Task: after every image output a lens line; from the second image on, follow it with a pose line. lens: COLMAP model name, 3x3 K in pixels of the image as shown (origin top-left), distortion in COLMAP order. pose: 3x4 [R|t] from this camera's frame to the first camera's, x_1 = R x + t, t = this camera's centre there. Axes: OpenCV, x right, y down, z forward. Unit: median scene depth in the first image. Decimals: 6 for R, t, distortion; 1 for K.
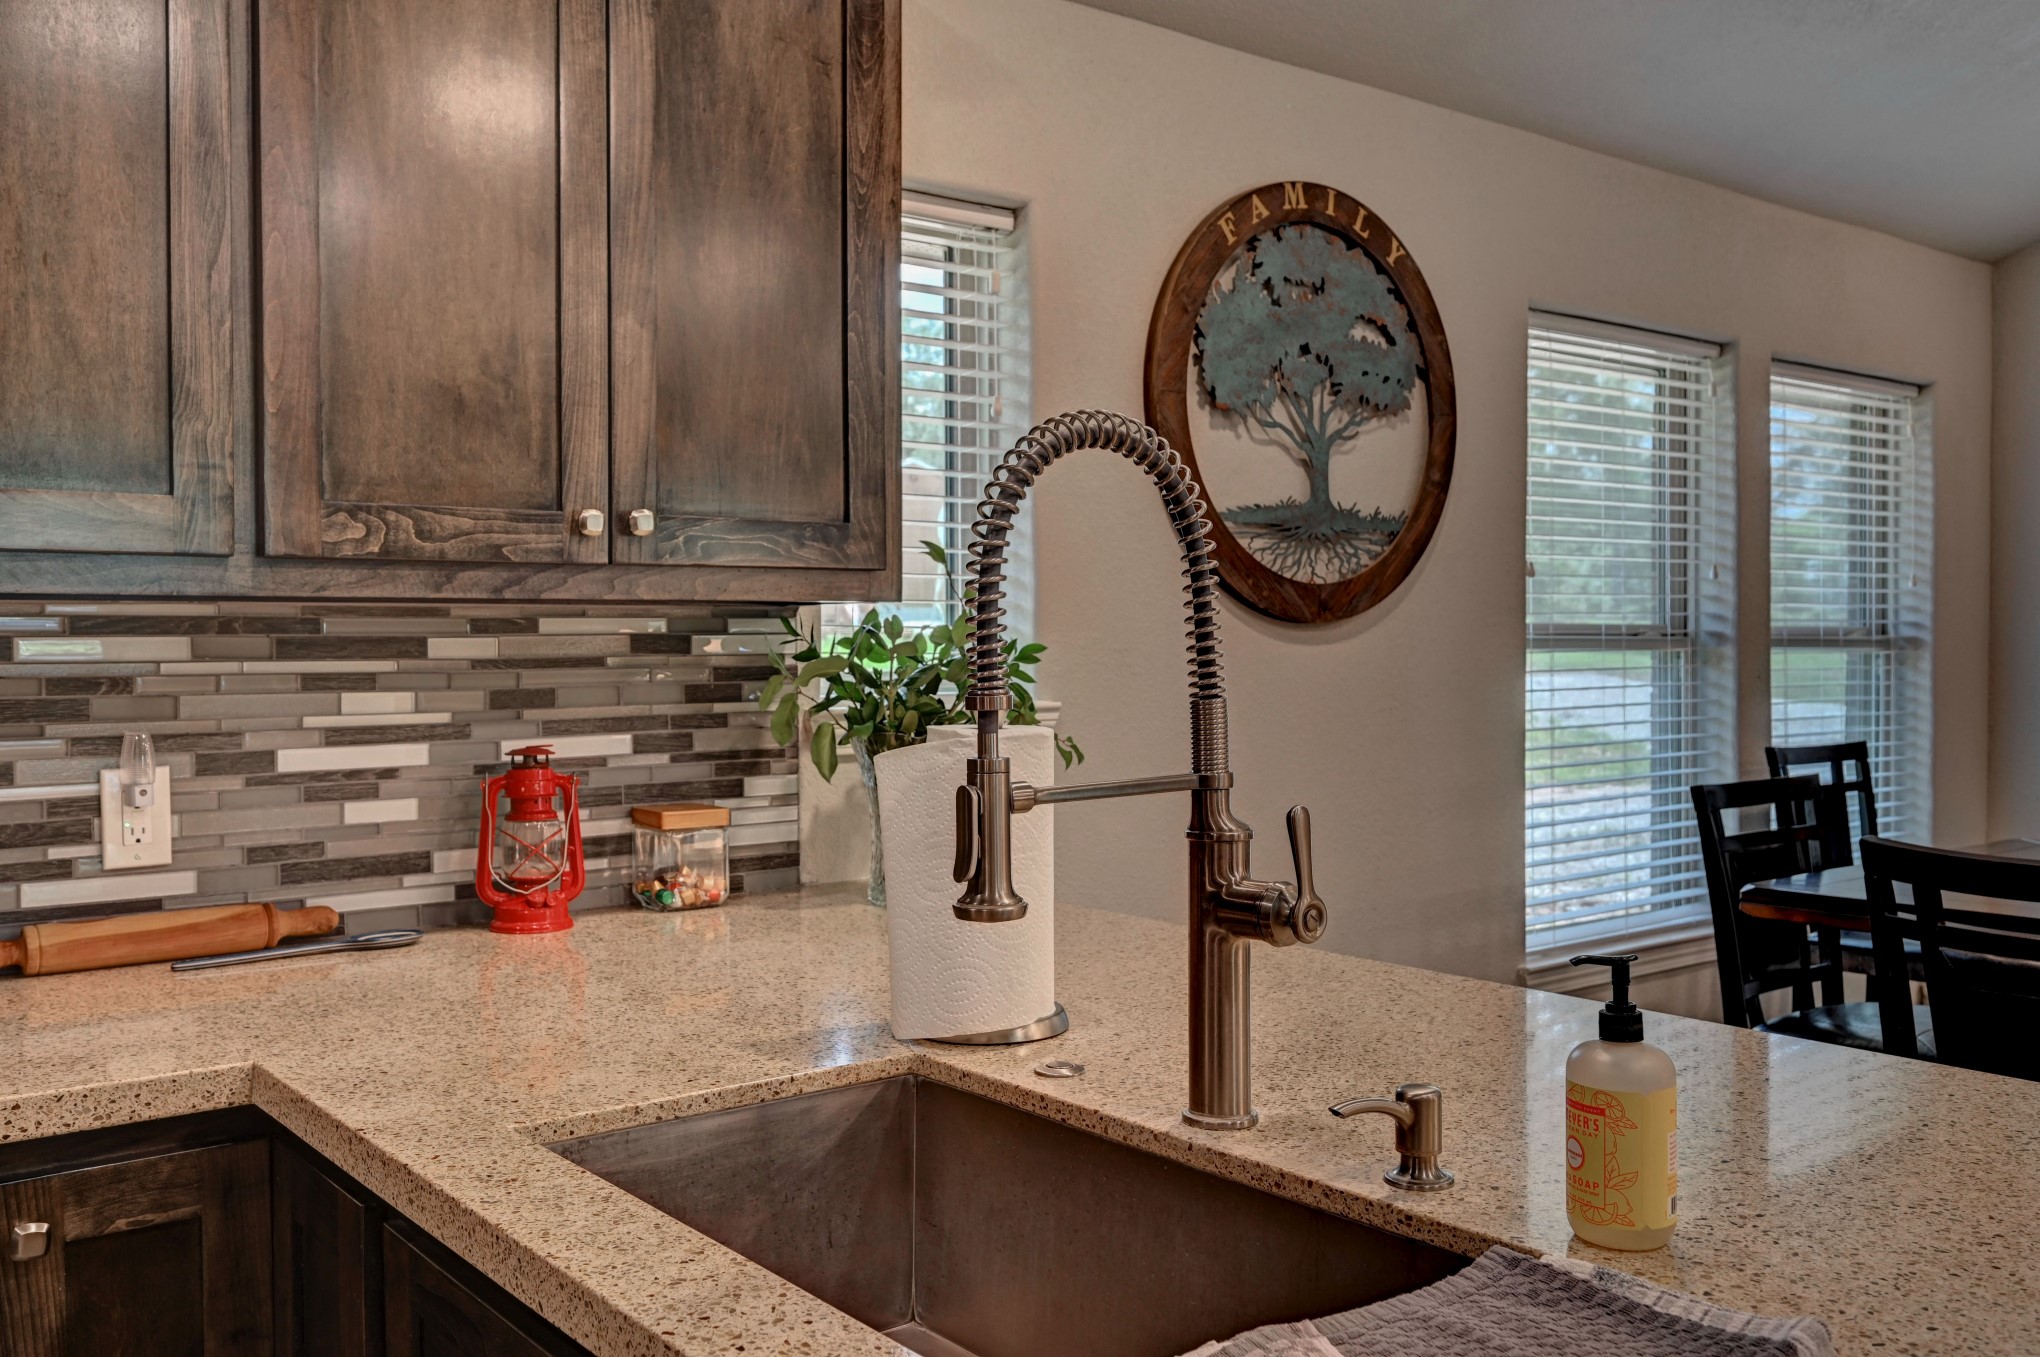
lens RADIAL K [[1765.5, 0, 1020.0], [0, 1765.5, 678.5], [0, 0, 1]] dist [-0.006926, 0.002326]
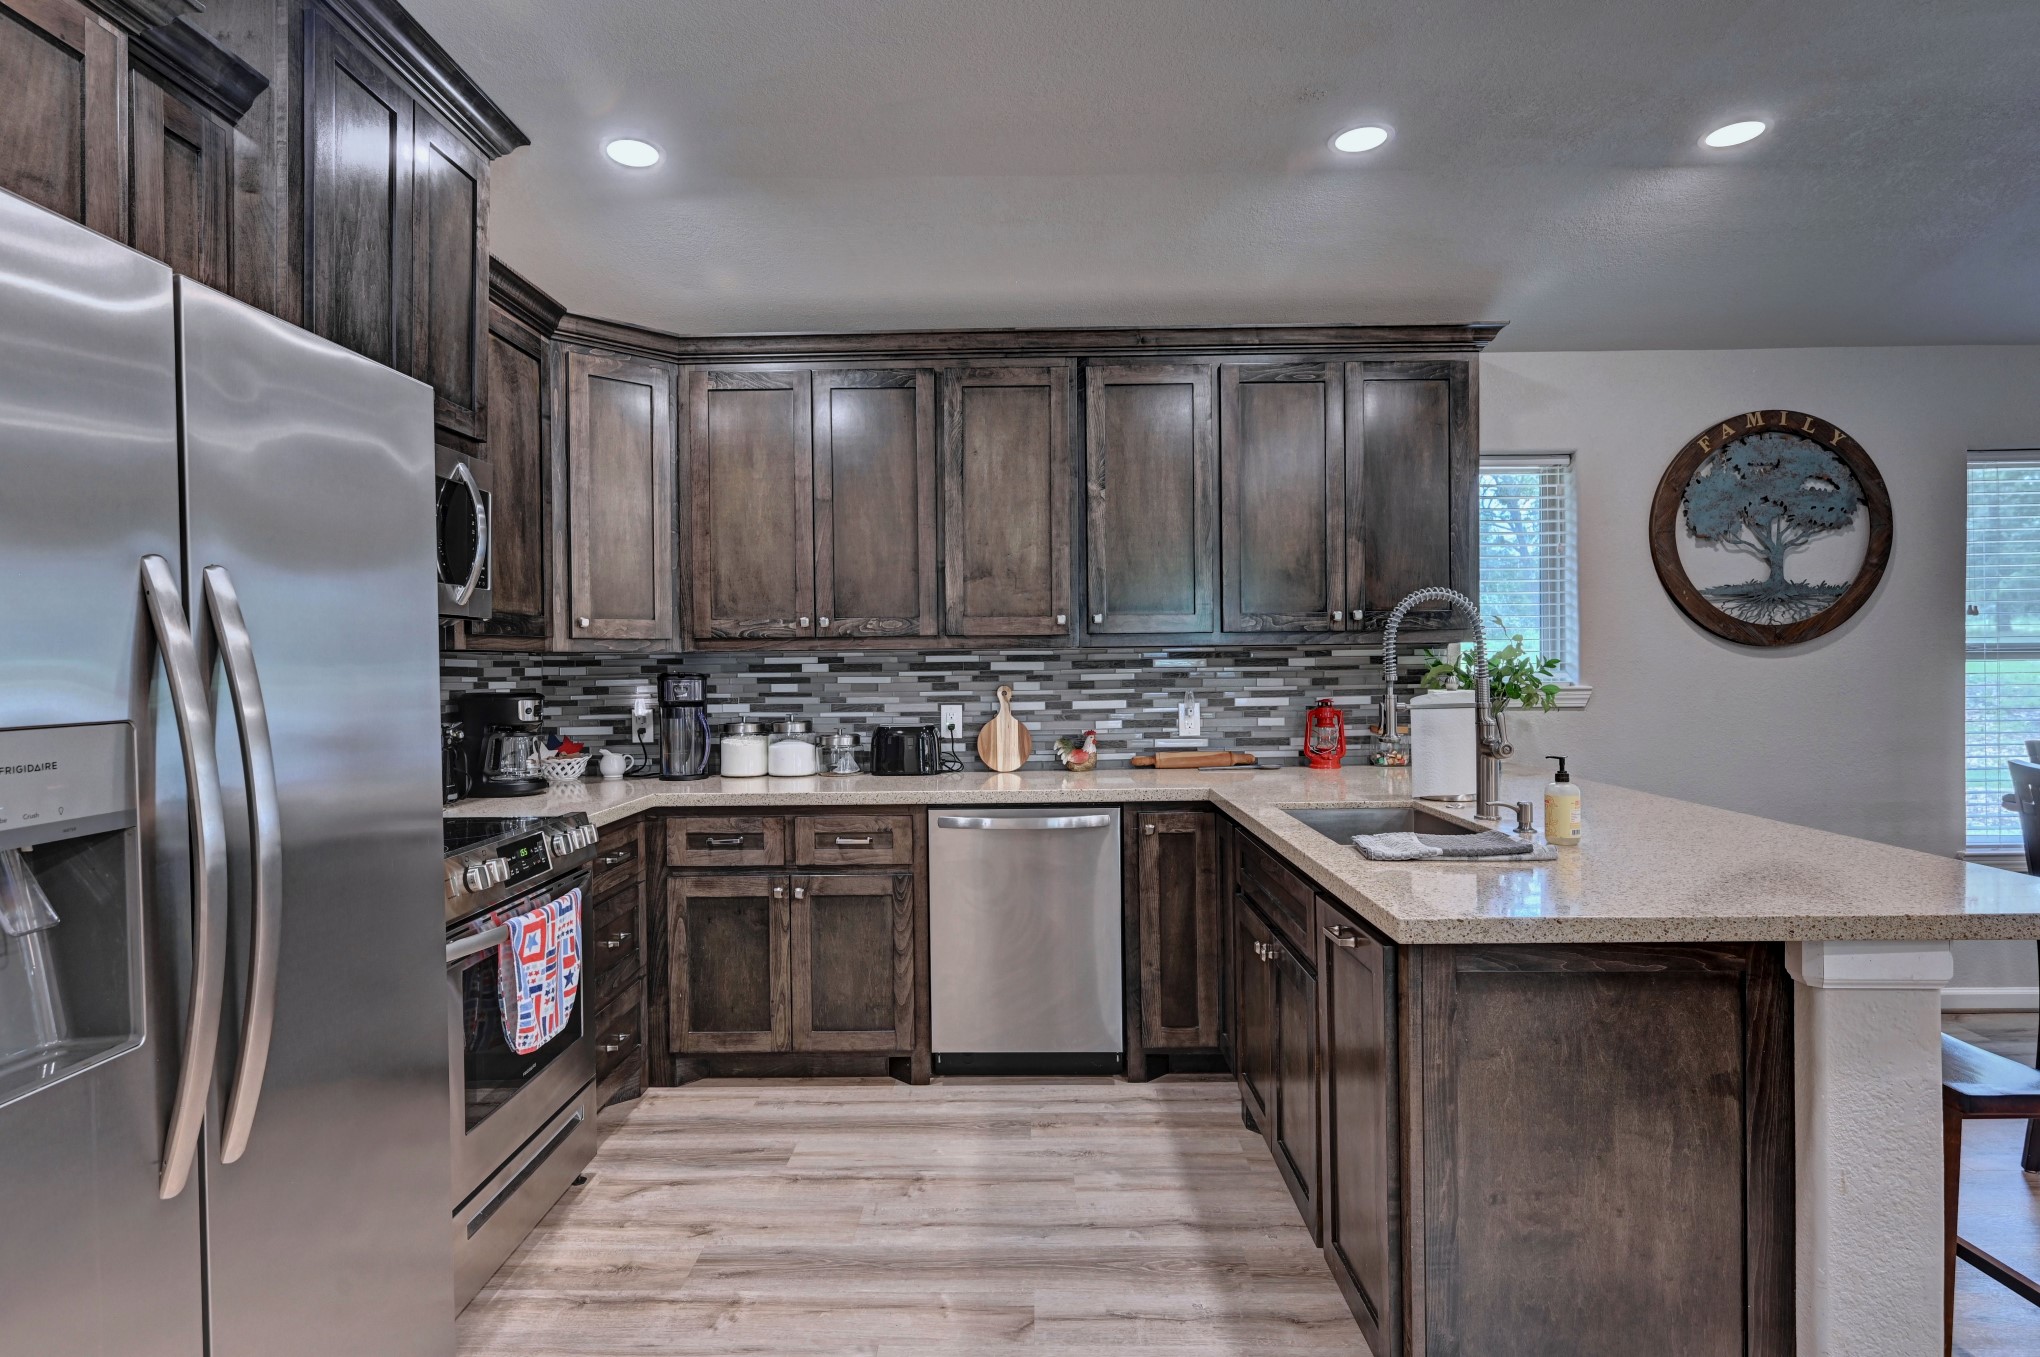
lens RADIAL K [[1089.8, 0, 1013.9], [0, 1089.8, 674.5], [0, 0, 1]] dist [0.000868, -0.000773]
pose [[0.777333, 0.002292, -0.629086, 0.275620], [-0.006092, 0.999974, -0.003884, 0.007574], [0.629060, 0.006851, 0.777326, -0.400003]]
